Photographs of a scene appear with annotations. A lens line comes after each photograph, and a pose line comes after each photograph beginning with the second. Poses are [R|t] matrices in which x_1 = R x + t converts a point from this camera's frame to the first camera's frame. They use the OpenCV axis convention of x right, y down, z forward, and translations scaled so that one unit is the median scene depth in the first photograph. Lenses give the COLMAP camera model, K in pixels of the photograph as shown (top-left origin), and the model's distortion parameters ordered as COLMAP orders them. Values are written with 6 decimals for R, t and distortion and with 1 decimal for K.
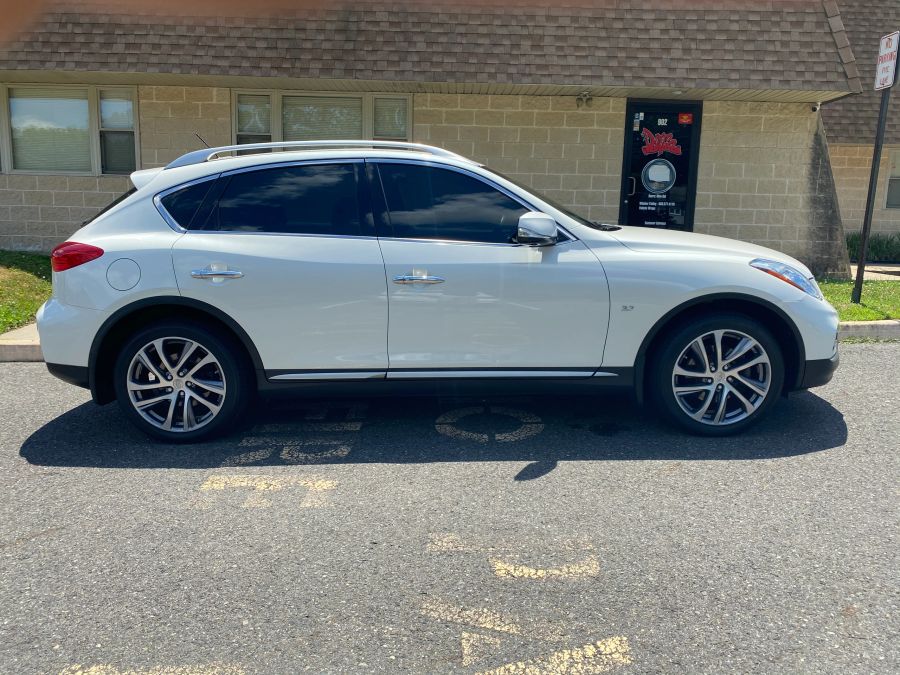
lens RADIAL K [[707.9, 0, 455.0], [0, 707.9, 334.7], [0, 0, 1]] dist [0.022426, -0.026344]
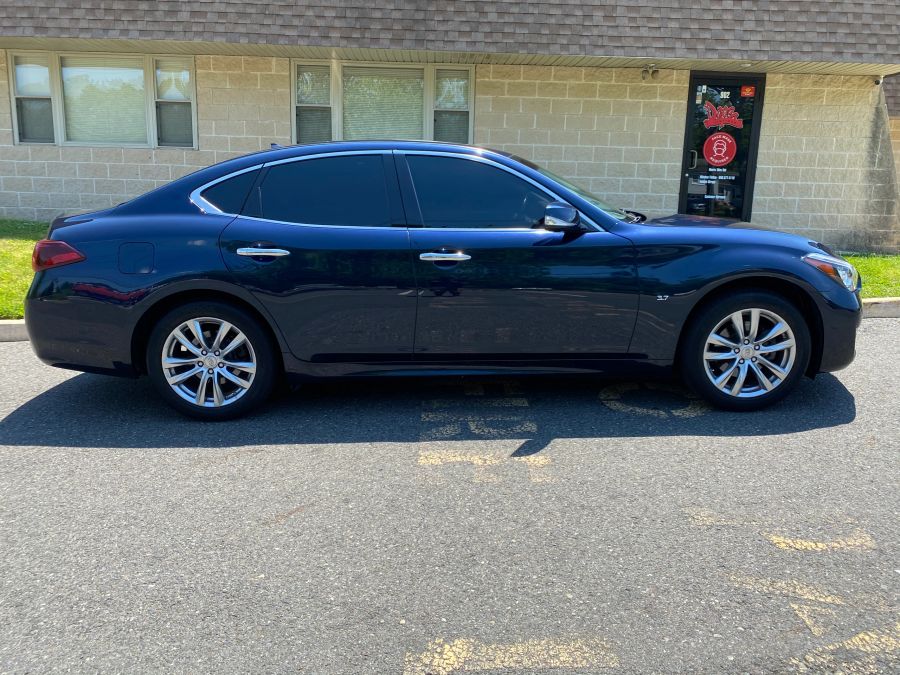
lens RADIAL K [[707.9, 0, 449.1], [0, 707.9, 333.6], [0, 0, 1]] dist [0.022426, -0.026344]
pose [[0.999815, -0.002290, 0.019088, -0.127618], [0.001579, 0.999307, 0.037199, -0.002700], [-0.019159, -0.037162, 0.999126, -0.000852]]
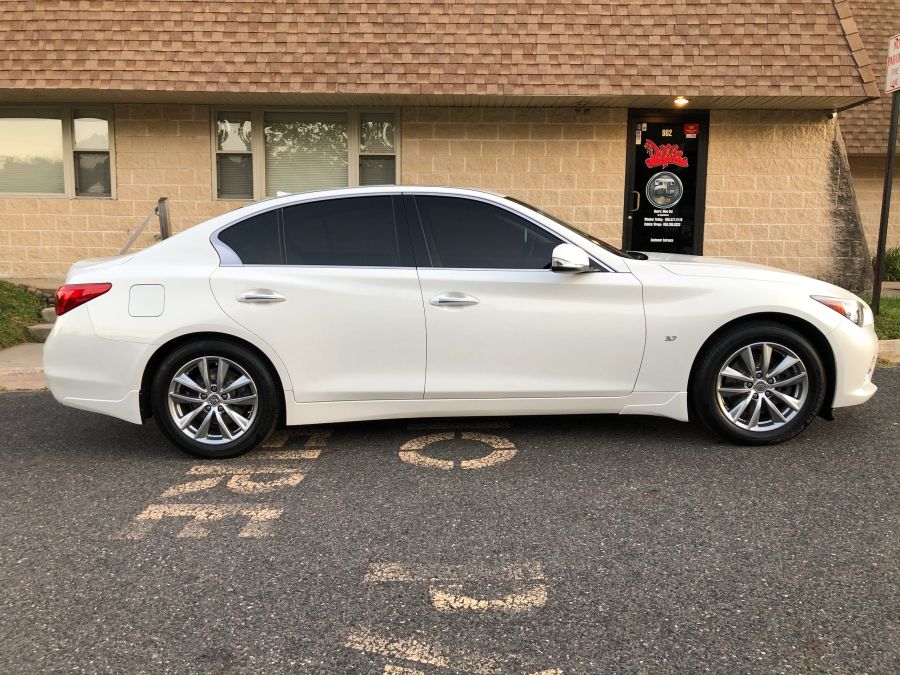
lens RADIAL K [[764.2, 0, 450.4], [0, 764.2, 330.3], [0, 0, 1]] dist [0.018493, -0.011212]
pose [[0.999667, -0.009939, -0.023801, 0.031237], [0.008764, 0.998763, -0.048951, 0.008561], [0.024258, 0.048726, 0.998518, -0.003516]]
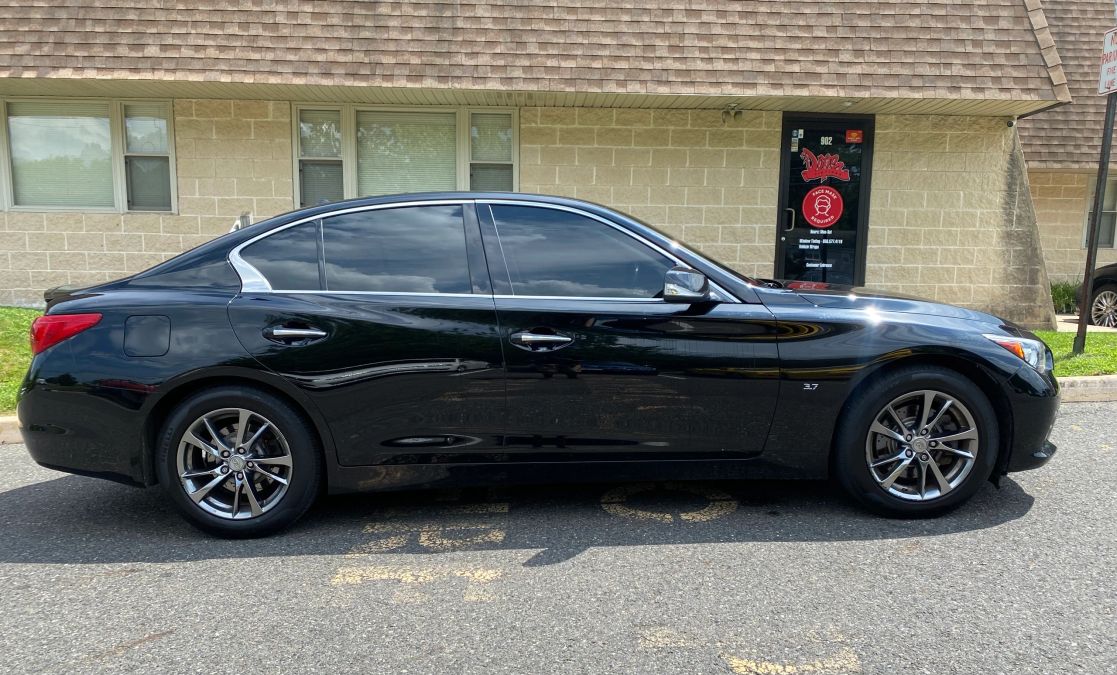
lens RADIAL K [[881.6, 0, 566.2], [0, 881.6, 407.5], [0, 0, 1]] dist [0.015385, -0.017307]
pose [[0.999394, -0.015153, 0.031332, -0.047055], [0.015474, 0.999830, -0.010017, 0.012982], [-0.031175, 0.010496, 0.999459, 0.000414]]
